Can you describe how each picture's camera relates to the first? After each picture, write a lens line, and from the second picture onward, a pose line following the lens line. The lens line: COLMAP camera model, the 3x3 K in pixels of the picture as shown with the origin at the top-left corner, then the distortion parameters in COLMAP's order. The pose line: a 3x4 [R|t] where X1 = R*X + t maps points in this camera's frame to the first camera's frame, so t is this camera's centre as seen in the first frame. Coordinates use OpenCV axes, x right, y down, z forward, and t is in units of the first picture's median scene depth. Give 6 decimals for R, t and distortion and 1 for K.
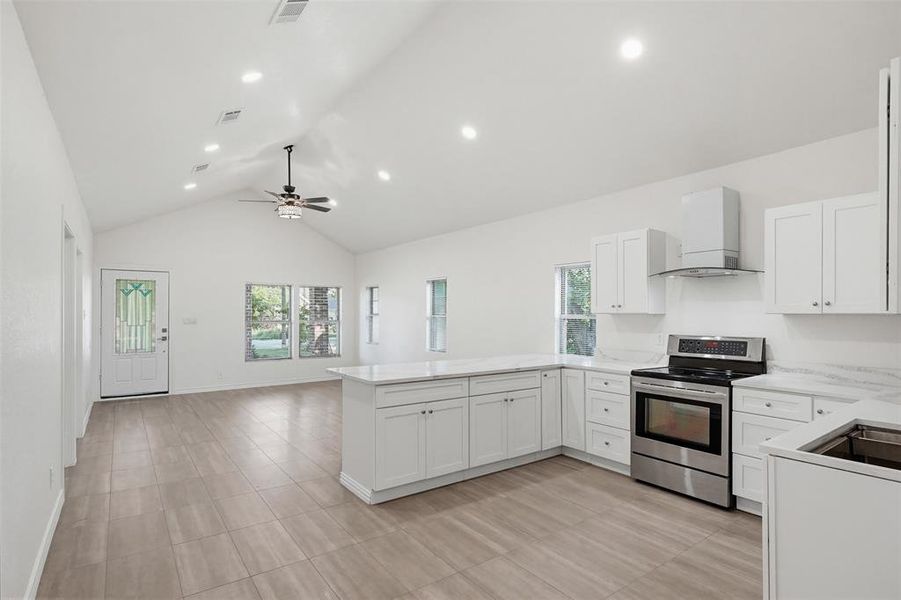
lens RADIAL K [[459.9, 0, 455.4], [0, 459.9, 316.5], [0, 0, 1]] dist [-0.001228, 0.000023]
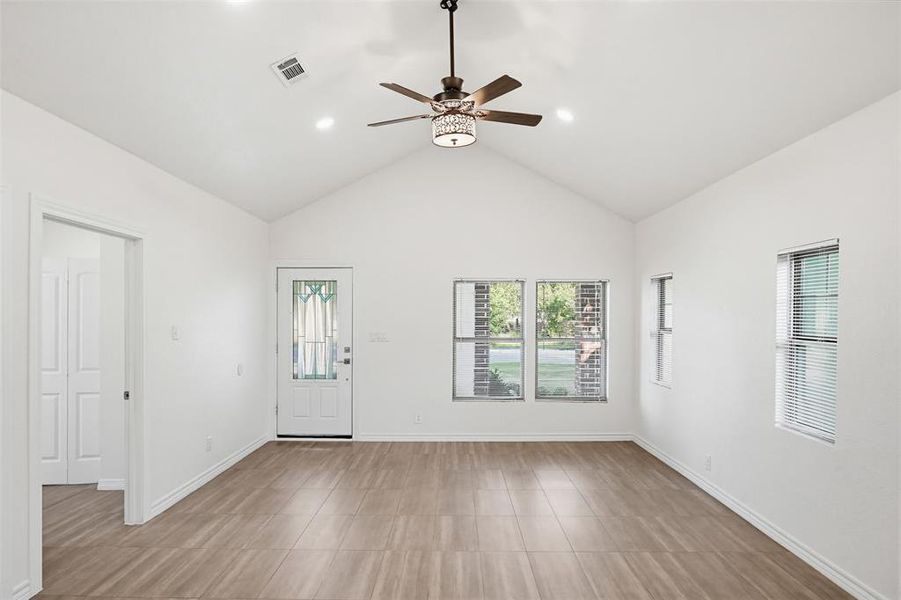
lens RADIAL K [[536.7, 0, 448.8], [0, 536.7, 319.7], [0, 0, 1]] dist [-0.000426, -0.000051]
pose [[0.803327, 0.004085, -0.595525, -0.012258], [-0.005112, 0.999987, -0.000036, -0.017172], [0.595517, 0.003074, 0.803337, 0.425538]]
